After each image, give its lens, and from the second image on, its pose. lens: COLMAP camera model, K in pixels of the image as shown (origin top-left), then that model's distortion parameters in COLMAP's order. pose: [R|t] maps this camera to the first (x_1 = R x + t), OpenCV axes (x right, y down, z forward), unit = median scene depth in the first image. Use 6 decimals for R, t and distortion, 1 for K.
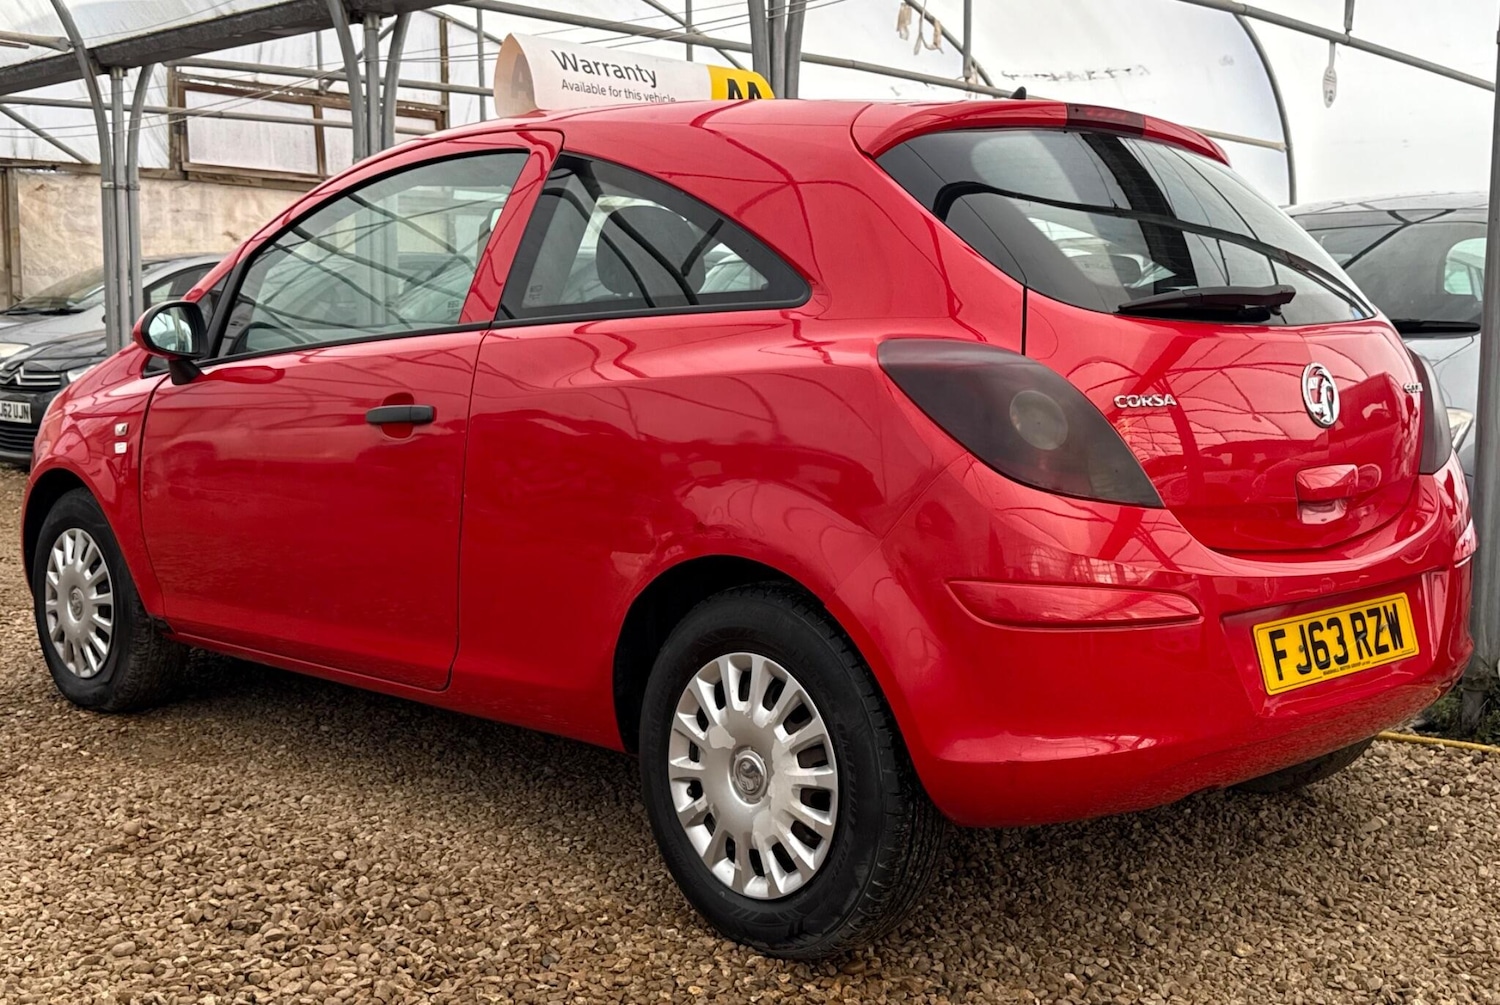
lens RADIAL K [[1667.4, 0, 779.7], [0, 1667.4, 503.7], [0, 0, 1]] dist [0.194888, -0.427977]
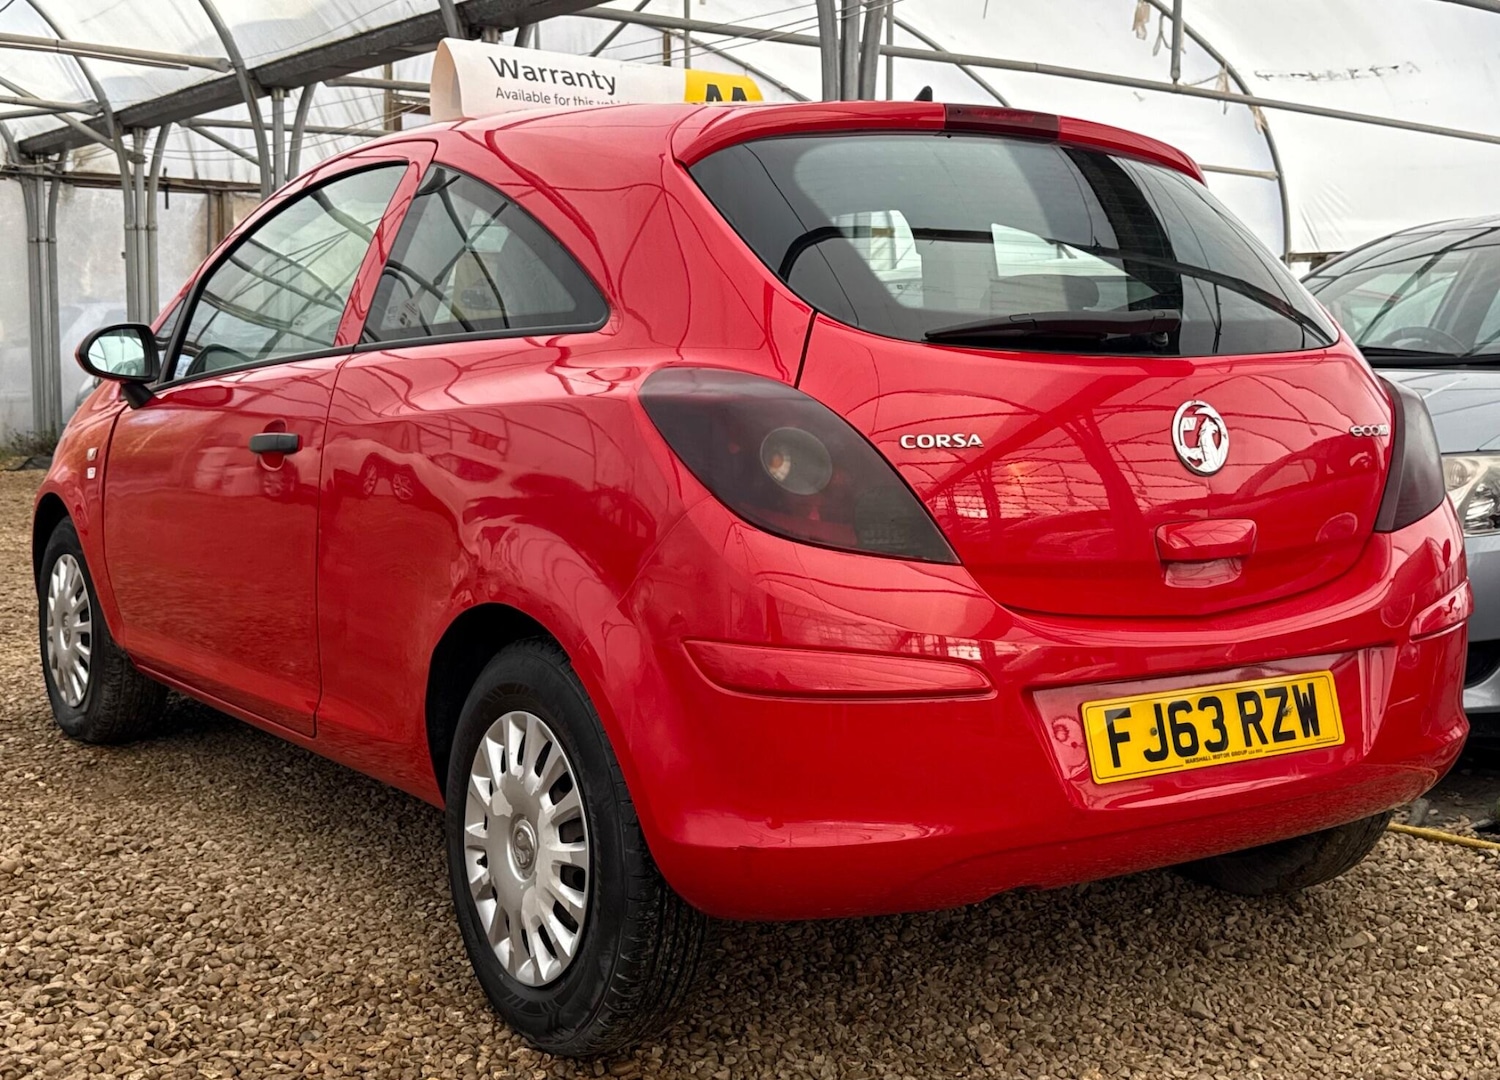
lens RADIAL K [[1767.4, 0, 780.6], [0, 1767.4, 526.0], [0, 0, 1]] dist [0.212823, -0.495803]
pose [[0.985170, 0.023000, -0.170034, 0.236791], [-0.024406, 0.999683, -0.006185, -0.007527], [0.169838, 0.010243, 0.985419, 0.061380]]
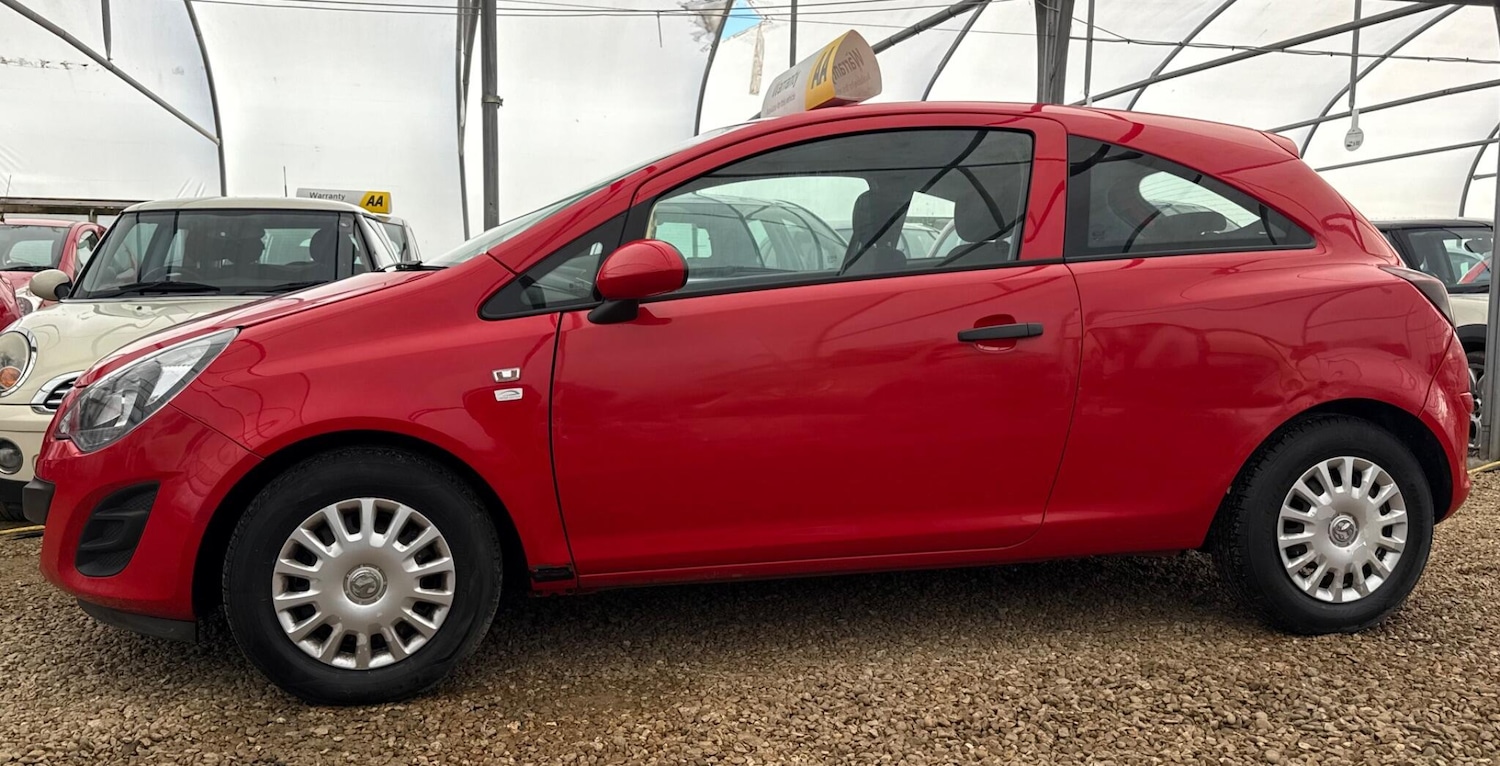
lens RADIAL K [[1120.7, 0, 687.8], [0, 1120.7, 375.7], [0, 0, 1]] dist [0.106695, -0.132265]
pose [[0.562437, -0.077274, 0.823221, -1.107830], [0.089232, 0.995481, 0.032479, -0.071919], [-0.822011, 0.055190, 0.566791, 0.750740]]
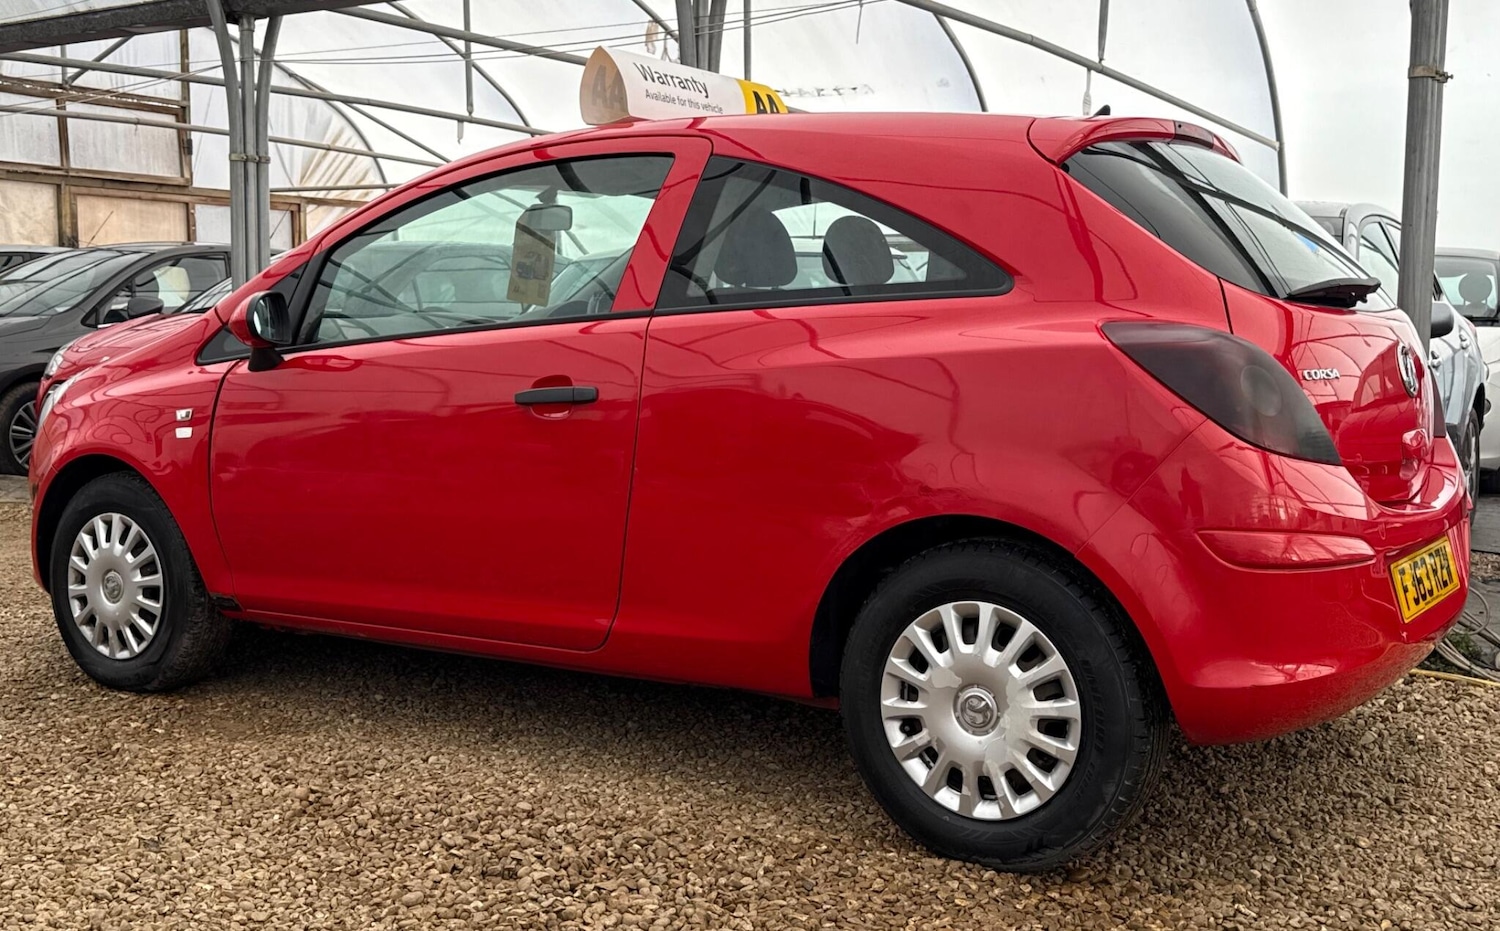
lens RADIAL K [[1572.4, 0, 715.0], [0, 1572.4, 453.8], [0, 0, 1]] dist [0.193051, -0.410780]
pose [[0.983773, -0.015578, 0.178738, -0.321708], [0.019222, 0.999641, -0.018677, 0.005632], [-0.178383, 0.021810, 0.983719, -0.016211]]
